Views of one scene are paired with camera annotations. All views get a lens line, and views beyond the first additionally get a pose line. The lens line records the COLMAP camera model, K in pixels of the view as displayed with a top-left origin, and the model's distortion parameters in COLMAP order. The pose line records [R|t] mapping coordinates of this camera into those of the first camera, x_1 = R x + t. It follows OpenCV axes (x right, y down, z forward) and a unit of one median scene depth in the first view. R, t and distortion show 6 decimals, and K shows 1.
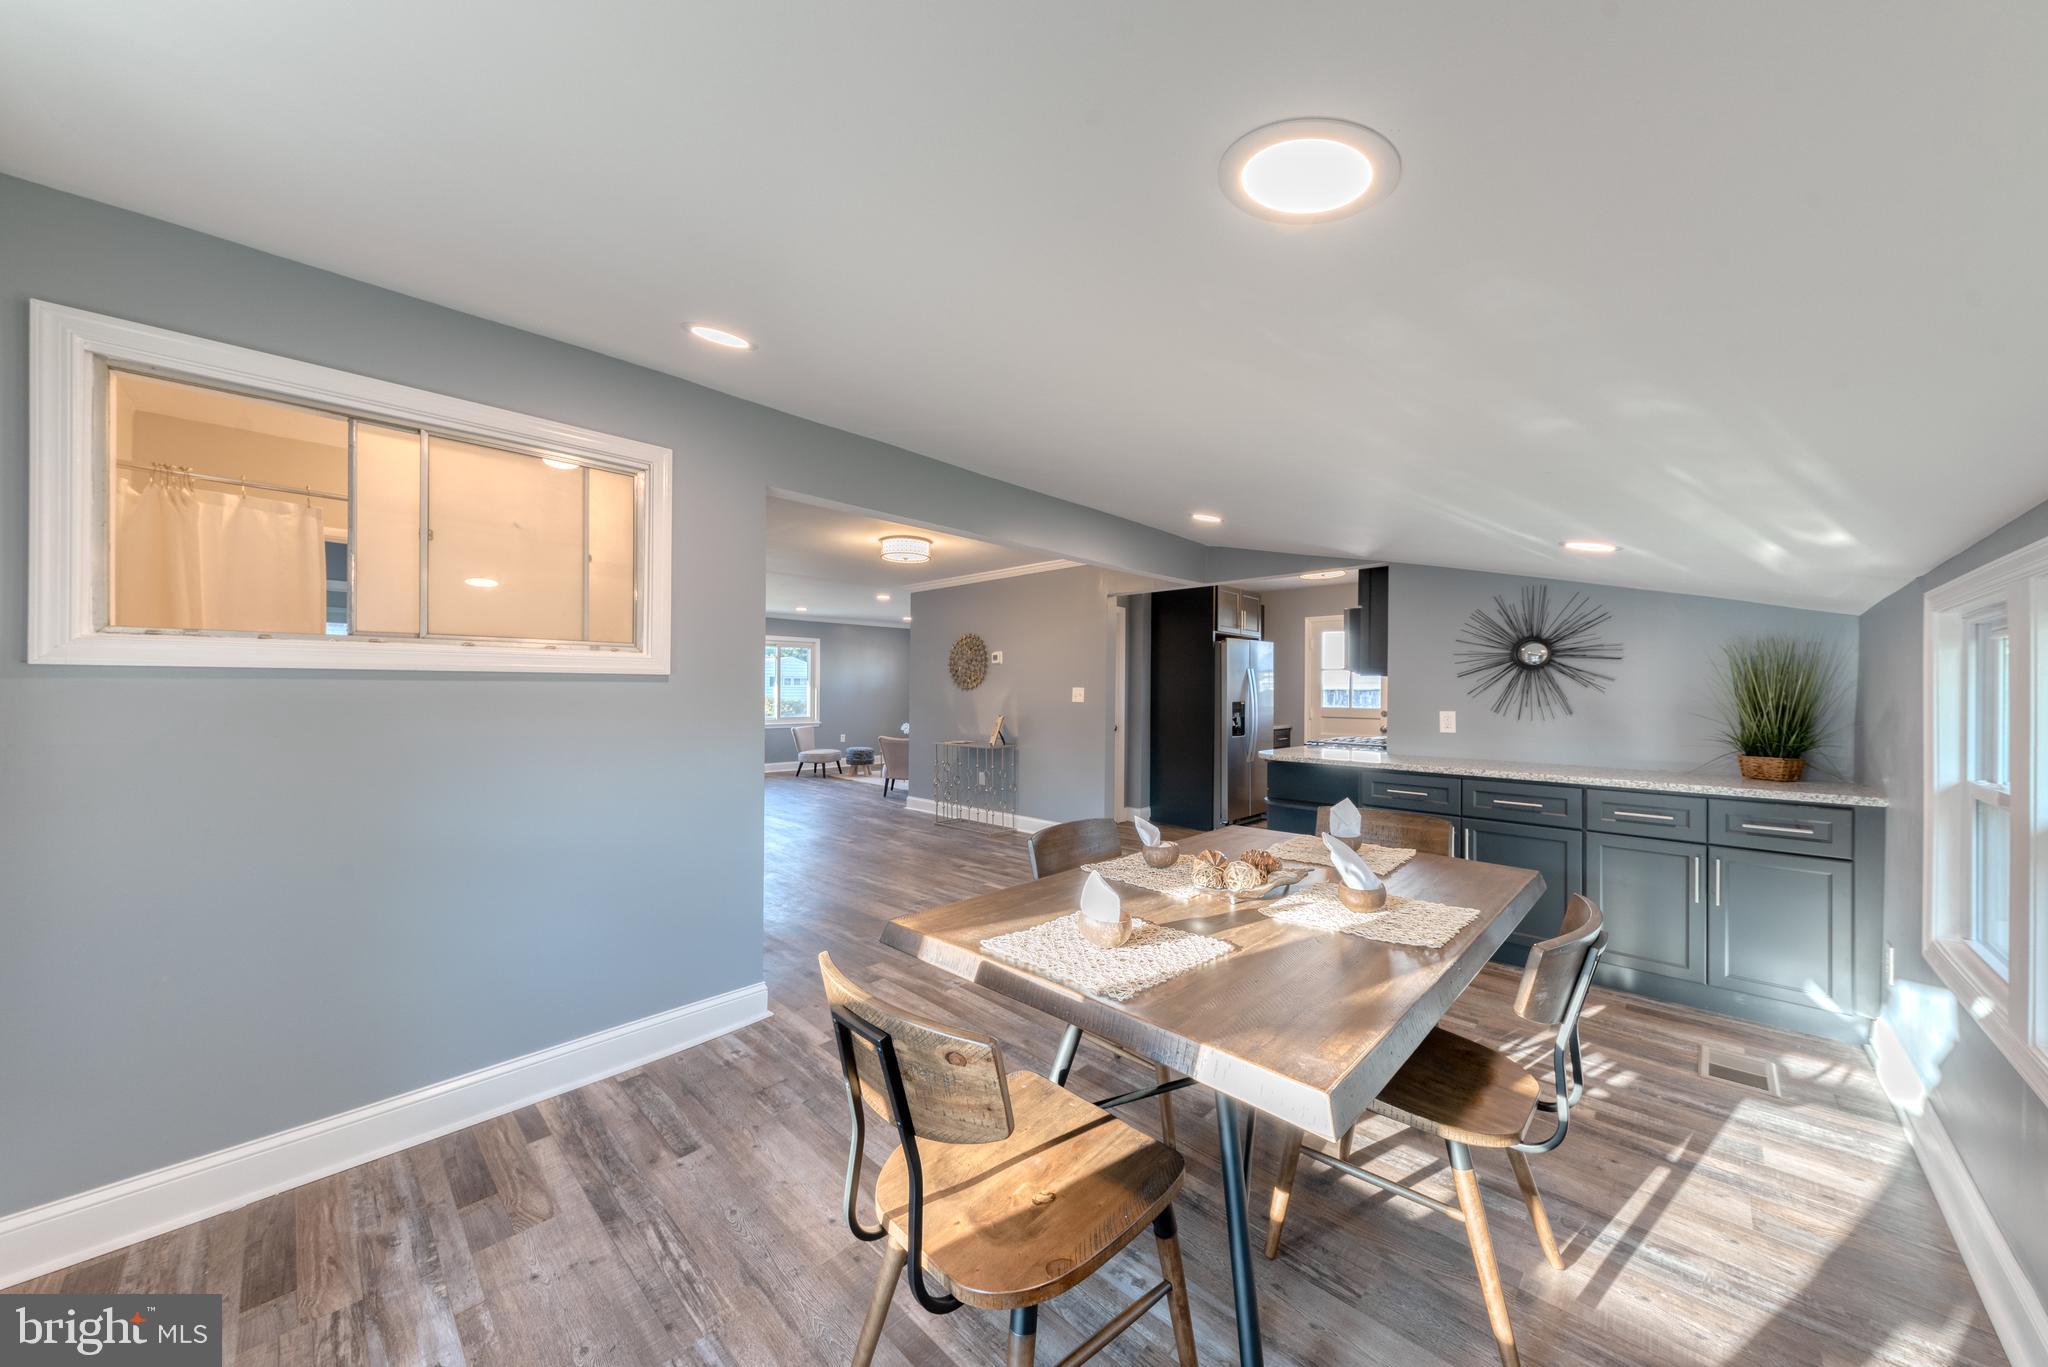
lens RADIAL K [[708.2, 0, 1019.6], [0, 708.2, 691.9], [0, 0, 1]] dist [0.010782, -0.002778]
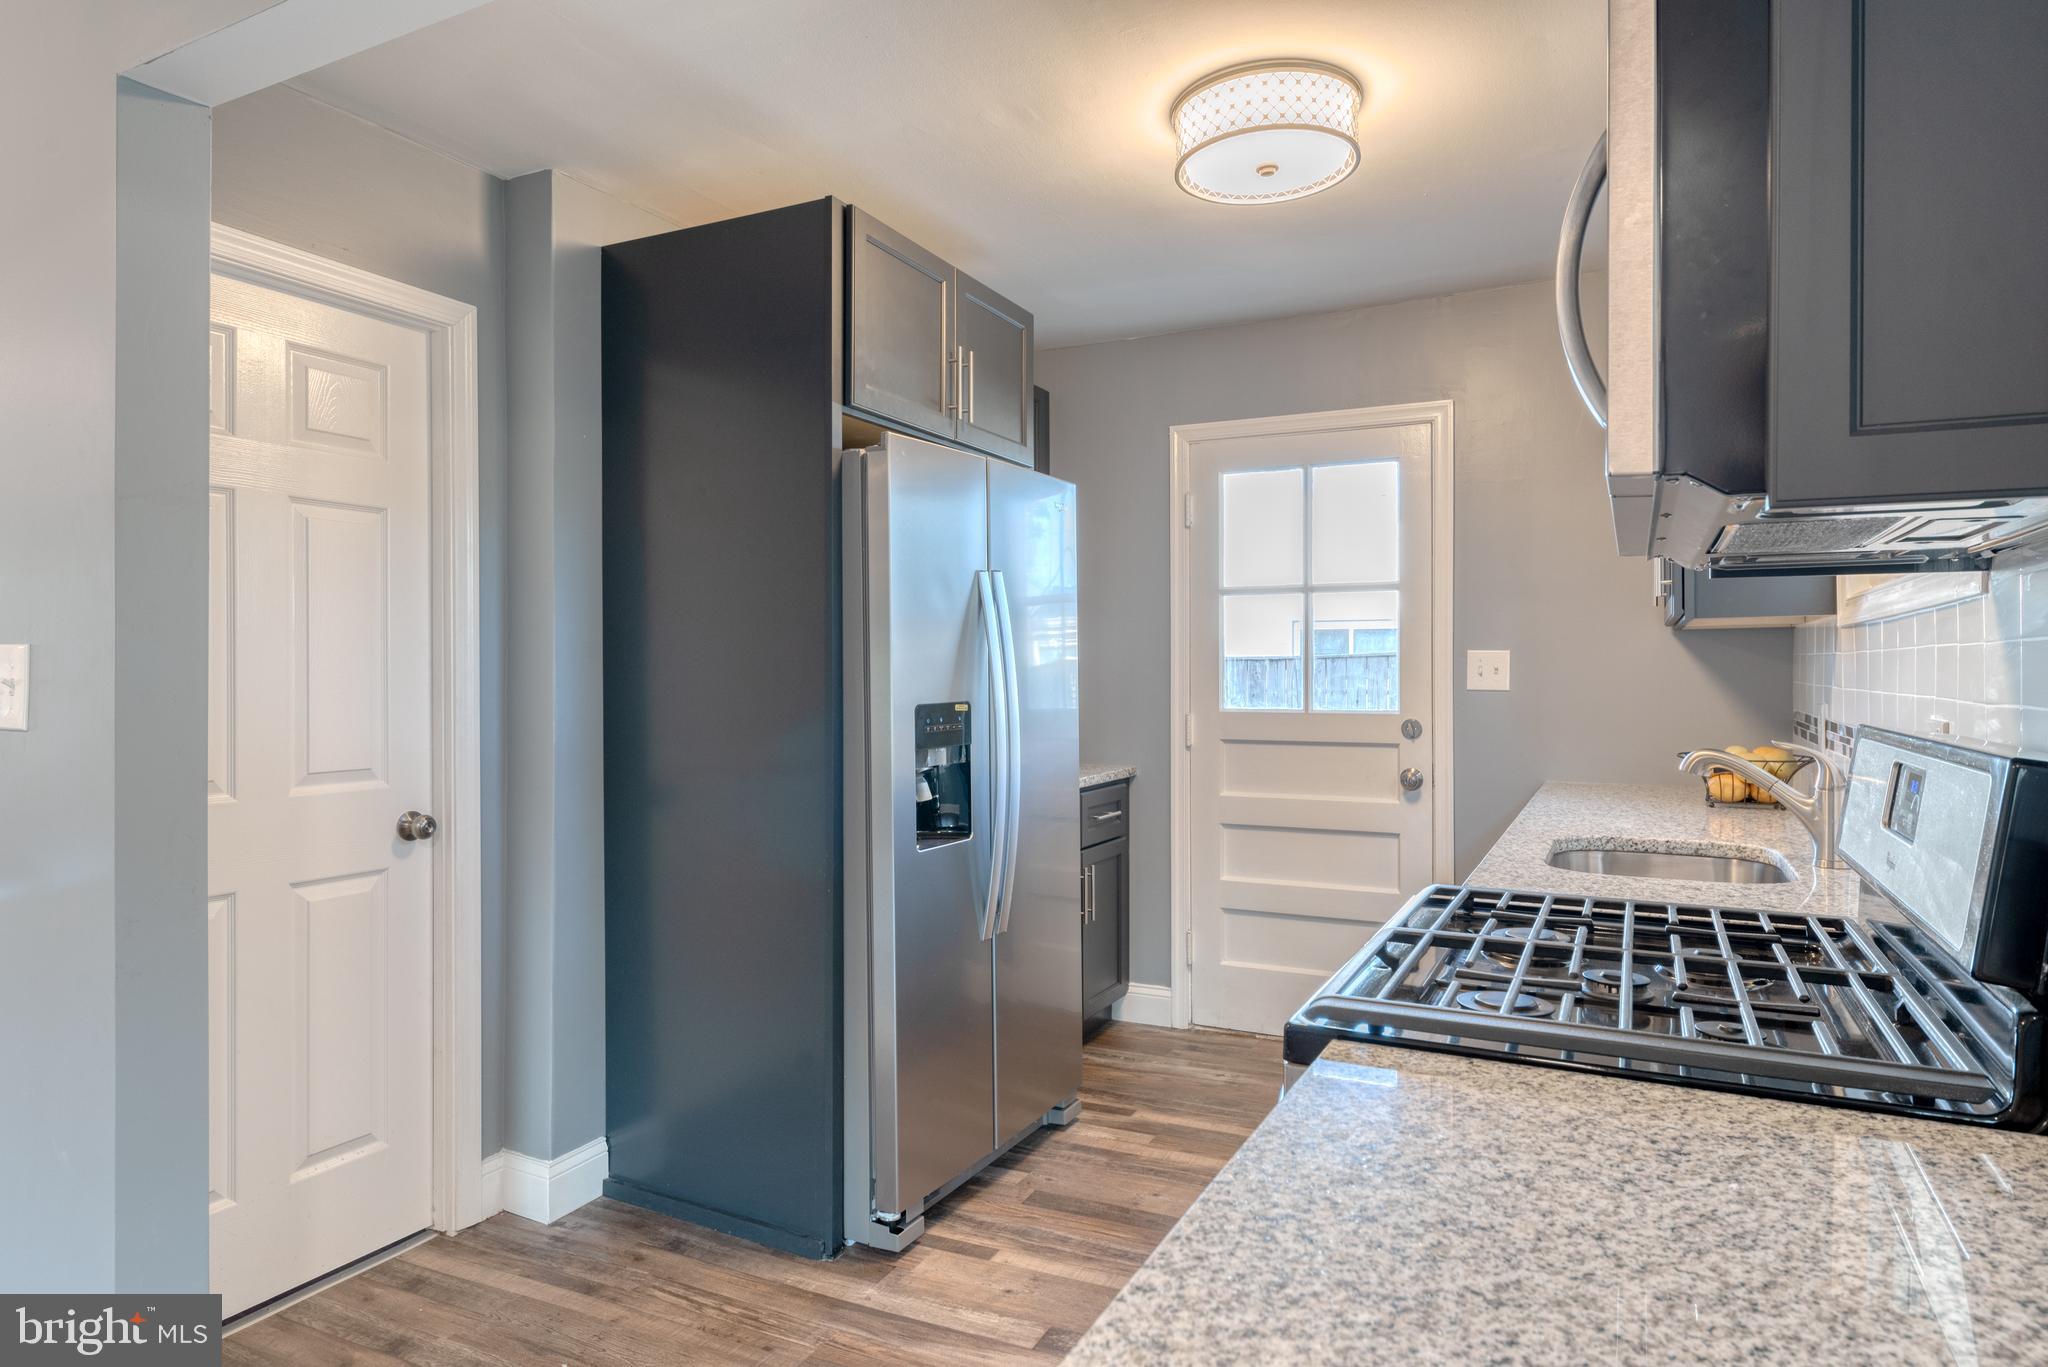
lens RADIAL K [[1206.8, 0, 1027.9], [0, 1206.8, 690.2], [0, 0, 1]] dist [-0.003321, -0.000167]
pose [[0.957198, -0.015888, 0.288998, 0.257337], [0.011285, 0.999782, 0.017586, 0.003421], [-0.289214, -0.013572, 0.957168, 0.700670]]
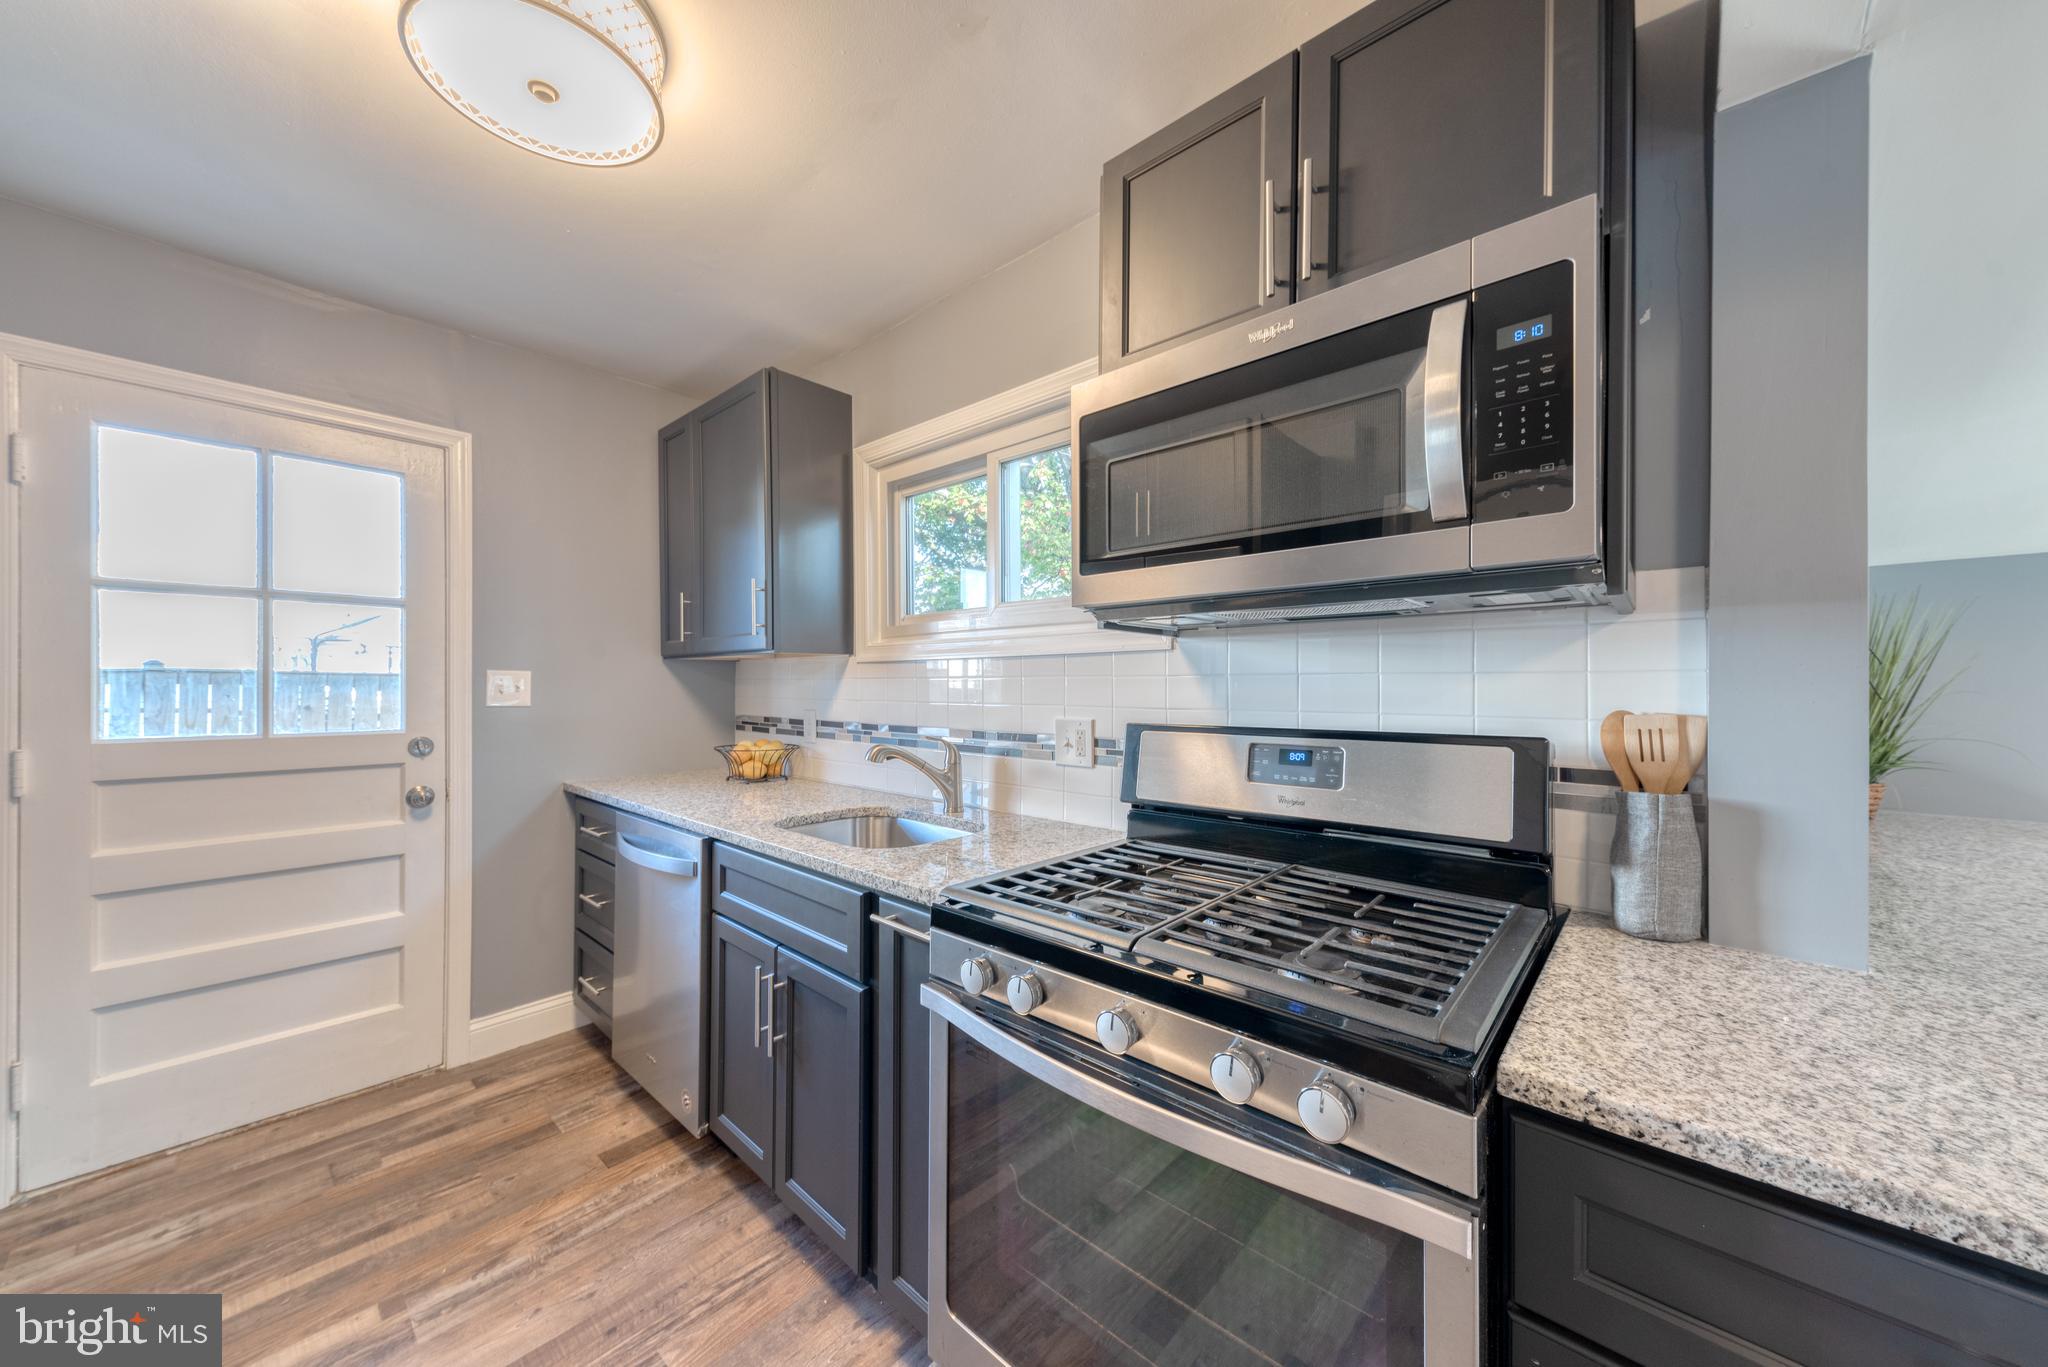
lens RADIAL K [[708.2, 0, 1017.4], [0, 708.2, 686.5], [0, 0, 1]] dist [0.010782, -0.002778]
pose [[-0.027073, -0.007421, 0.999606, 0.247393], [-0.000686, 0.999972, 0.007405, 0.002147], [-0.999633, -0.000486, -0.027077, 0.966637]]
